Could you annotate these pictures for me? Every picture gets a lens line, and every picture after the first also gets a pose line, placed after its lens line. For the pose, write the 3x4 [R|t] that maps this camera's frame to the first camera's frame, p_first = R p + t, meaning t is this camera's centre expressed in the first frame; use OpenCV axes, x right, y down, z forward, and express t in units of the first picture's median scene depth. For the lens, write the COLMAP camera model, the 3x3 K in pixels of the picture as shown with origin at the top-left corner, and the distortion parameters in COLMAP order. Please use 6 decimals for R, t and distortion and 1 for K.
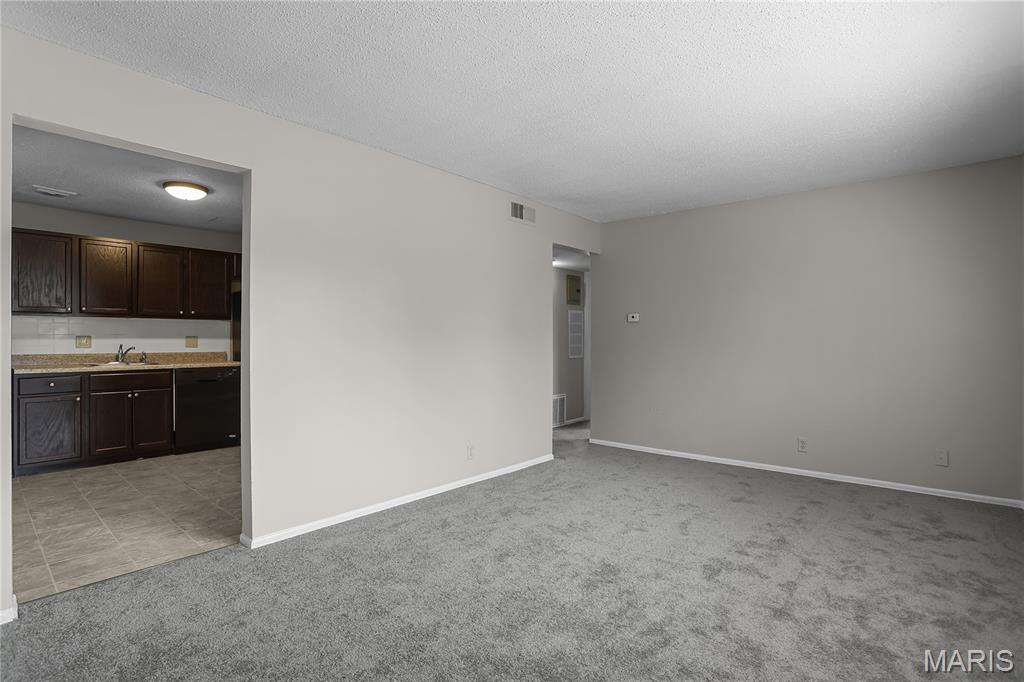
lens RADIAL K [[487.9, 0, 512.0], [0, 487.9, 341.0], [0, 0, 1]] dist [-0.068797, 0.026928]
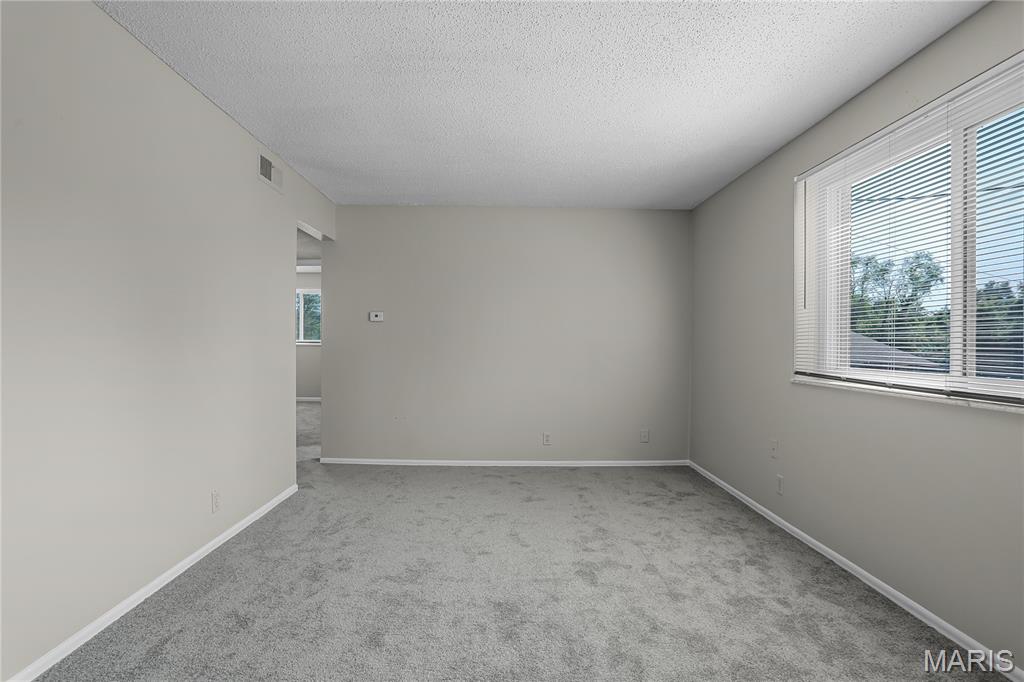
lens RADIAL K [[498.9, 0, 512.0], [0, 498.9, 341.0], [0, 0, 1]] dist [-0.077522, 0.030900]
pose [[0.748025, 0.011901, 0.663564, -0.312735], [-0.008699, 0.999929, -0.008128, 0.004301], [-0.663613, 0.000308, 0.748076, 0.282984]]
